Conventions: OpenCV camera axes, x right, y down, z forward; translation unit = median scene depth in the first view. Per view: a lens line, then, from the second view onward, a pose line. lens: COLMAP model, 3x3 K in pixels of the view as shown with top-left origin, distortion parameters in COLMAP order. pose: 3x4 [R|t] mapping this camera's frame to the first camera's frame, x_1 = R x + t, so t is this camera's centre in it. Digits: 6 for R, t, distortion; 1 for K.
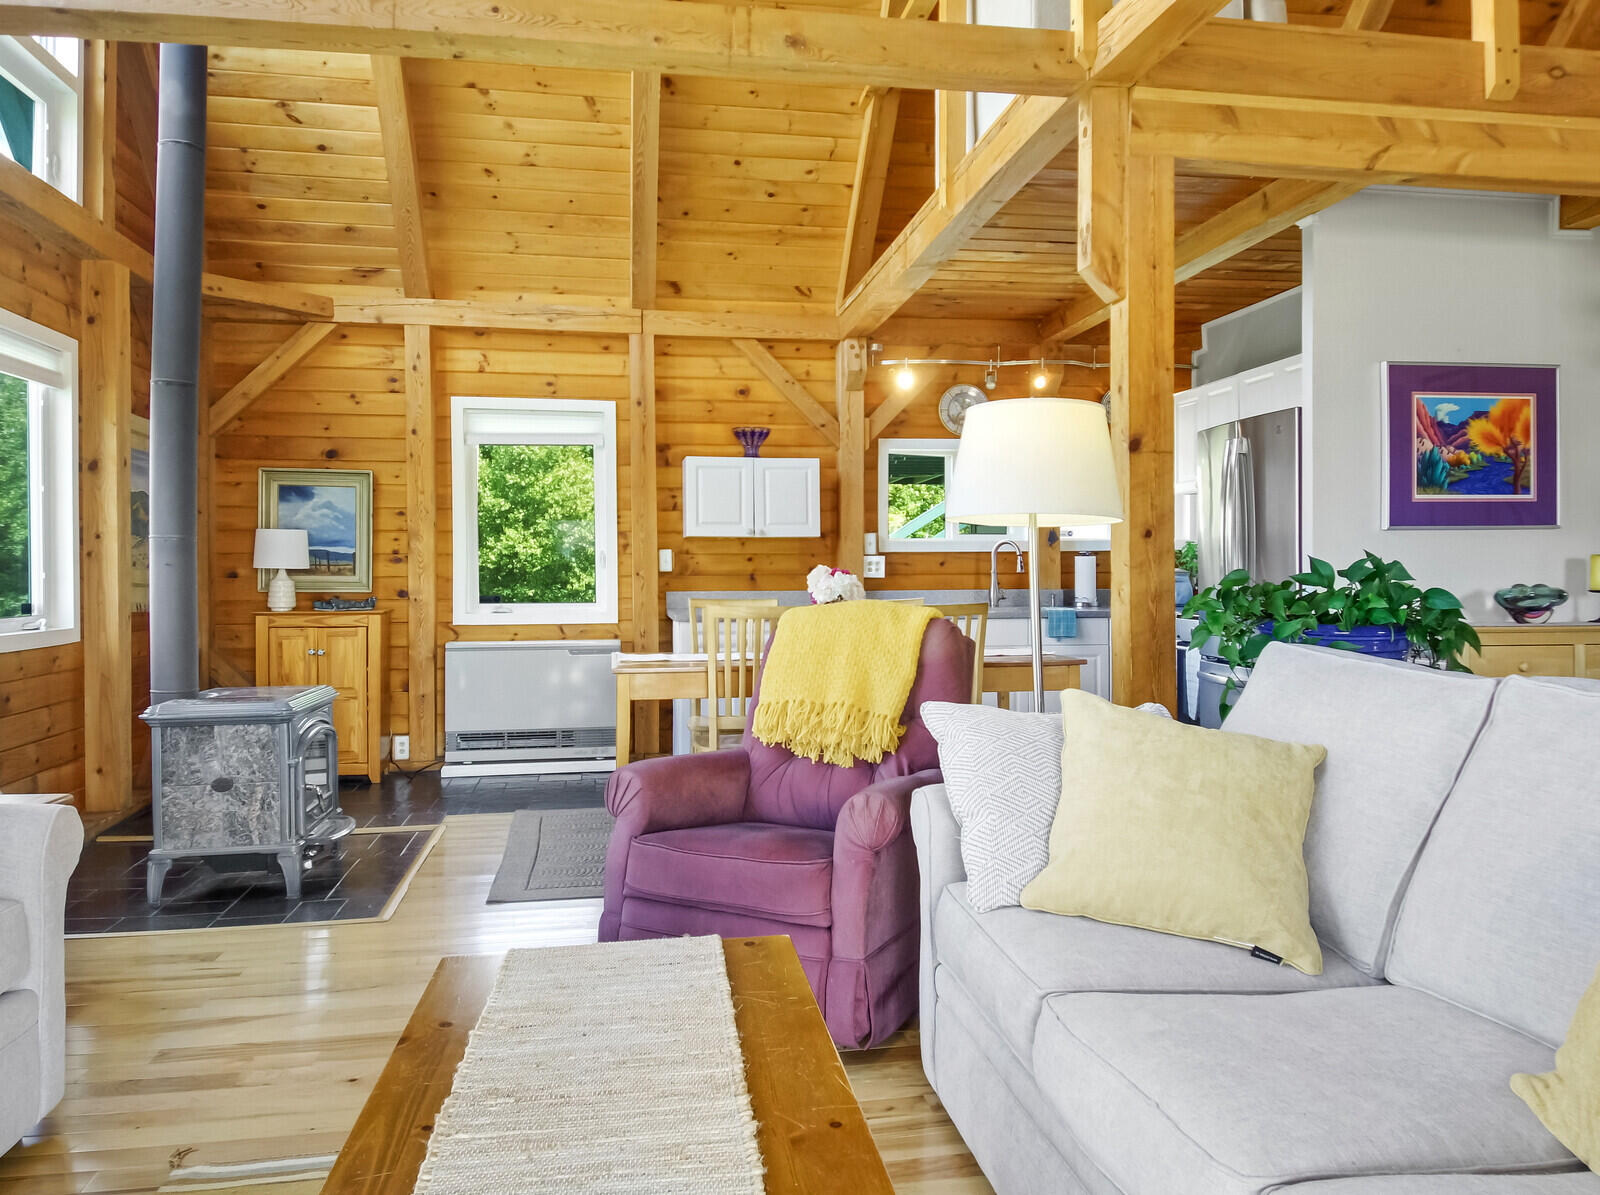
lens RADIAL K [[1145.6, 0, 805.1], [0, 1145.6, 589.2], [0, 0, 1]] dist [-0.010409, -0.013483]
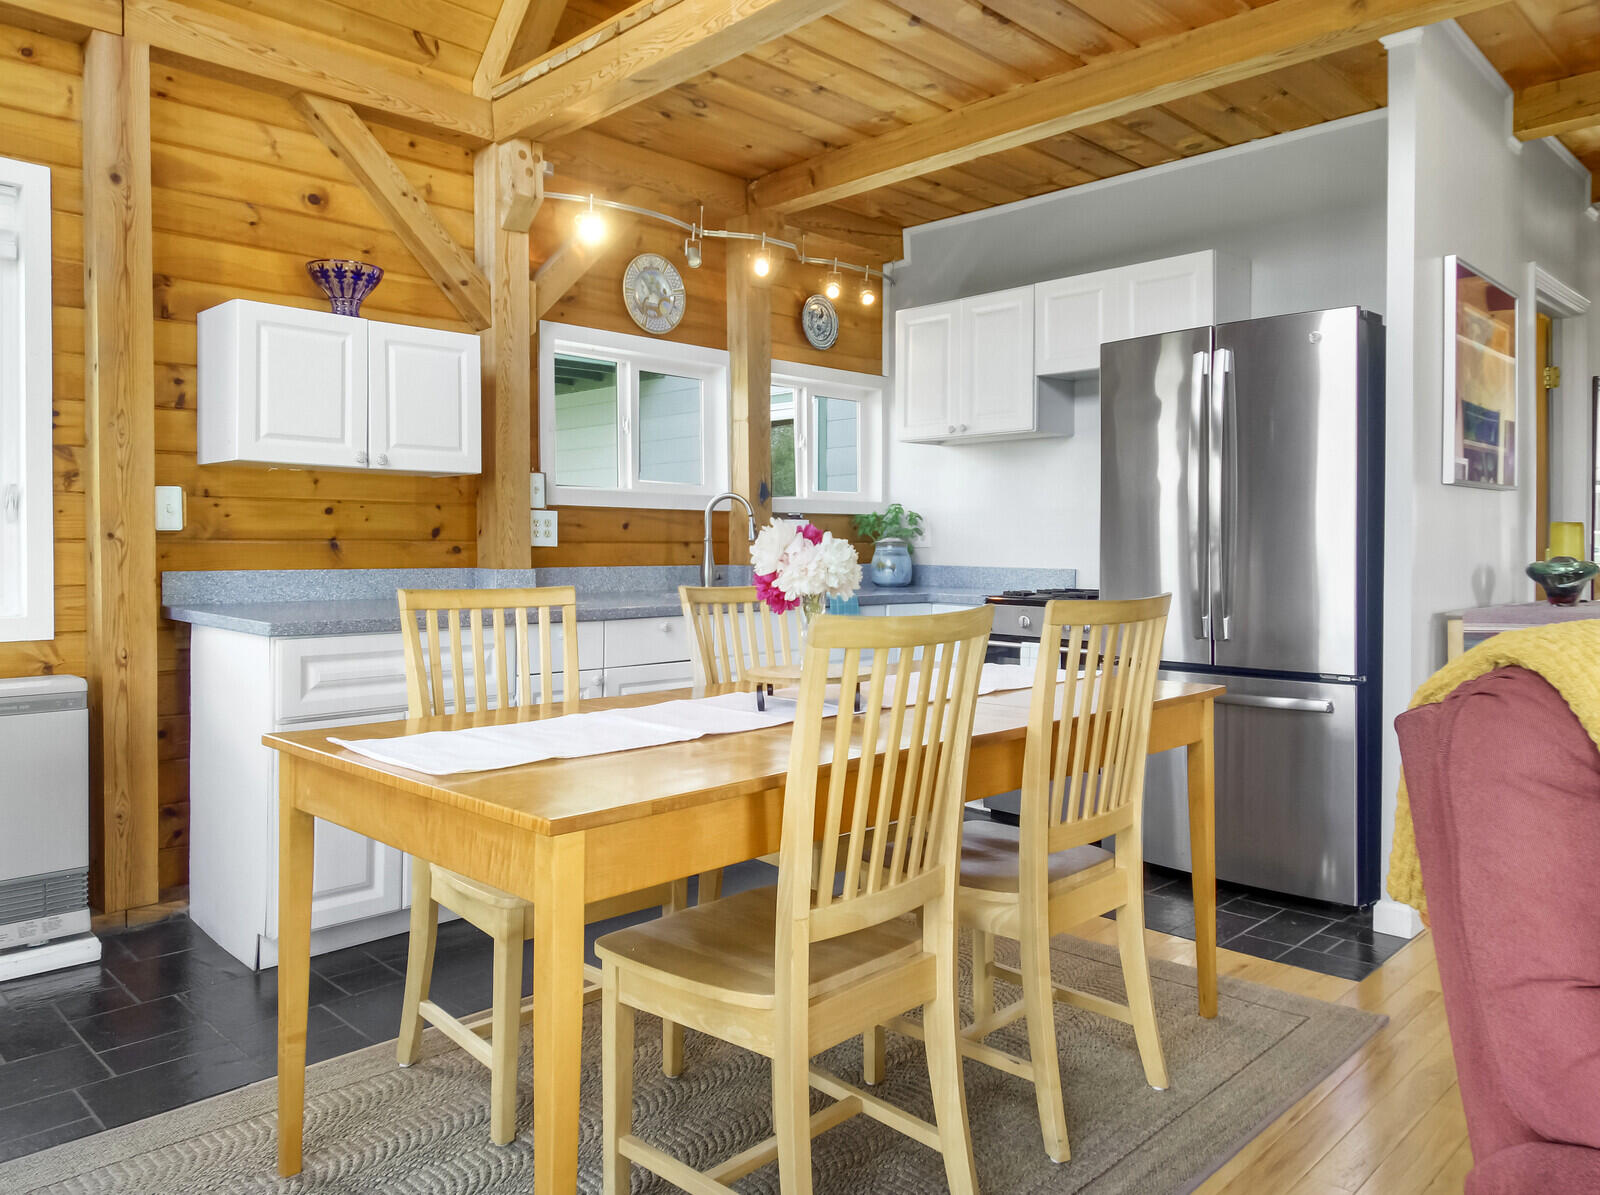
lens RADIAL K [[1145.6, 0, 804.6], [0, 1145.6, 561.0], [0, 0, 1]] dist [-0.010409, -0.013483]
pose [[0.810519, -0.000515, 0.585712, -0.184506], [0.006543, 0.999945, -0.008175, 0.003493], [-0.585676, 0.010458, 0.810478, 0.436049]]
